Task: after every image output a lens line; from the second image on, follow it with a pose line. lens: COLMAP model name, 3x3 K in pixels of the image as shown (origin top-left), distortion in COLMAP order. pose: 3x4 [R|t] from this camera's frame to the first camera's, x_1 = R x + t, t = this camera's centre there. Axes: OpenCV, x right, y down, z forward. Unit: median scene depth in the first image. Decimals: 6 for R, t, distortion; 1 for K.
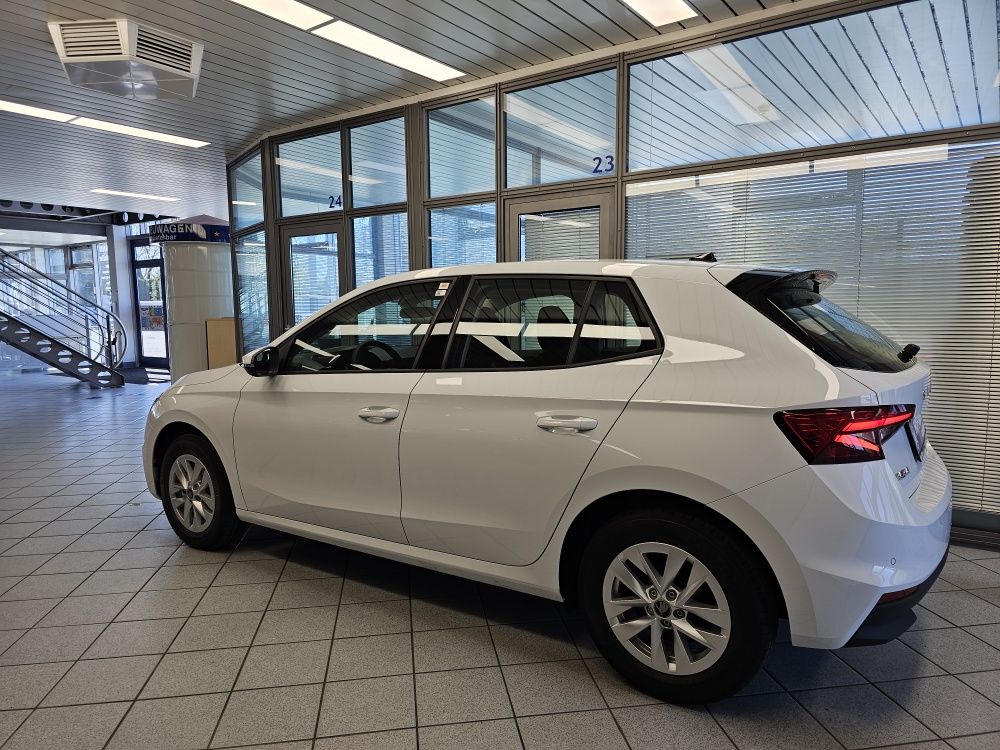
lens RADIAL K [[683.0, 0, 500.0], [0, 683.0, 375.0], [0, 0, 1]] dist [0.068520, -0.080327]
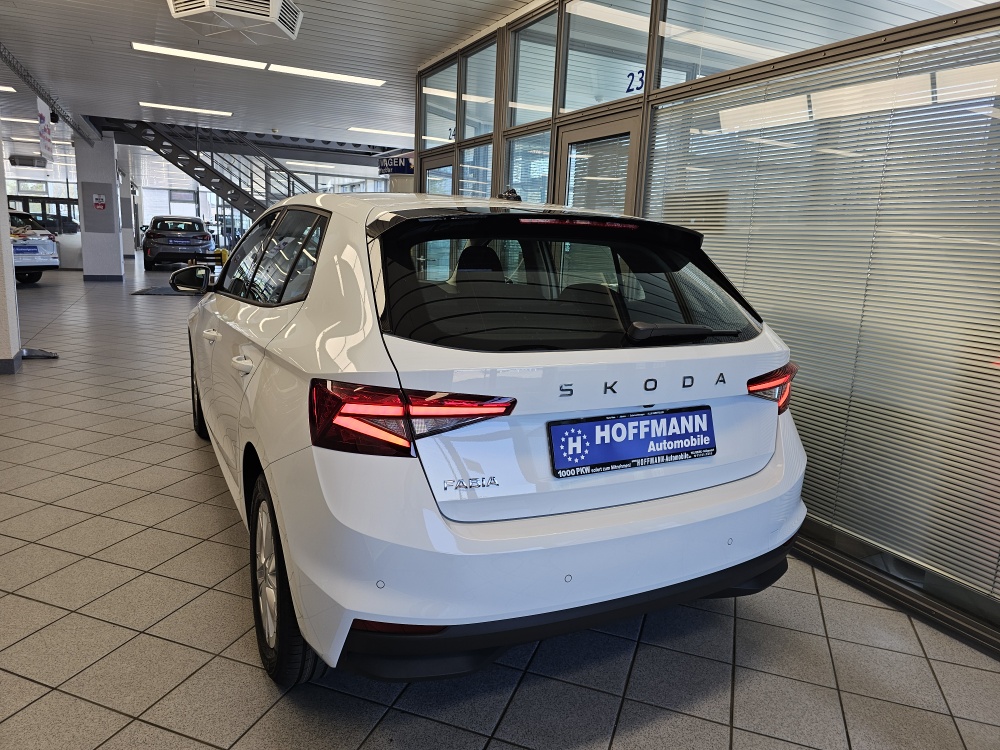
lens RADIAL K [[677.6, 0, 496.3], [0, 677.6, 363.1], [0, 0, 1]] dist [0.069680, -0.083180]
pose [[0.877639, 0.135458, -0.459783, 0.433730], [-0.100350, 0.989905, 0.100089, -0.031474], [0.468700, -0.041703, 0.882373, 0.165235]]
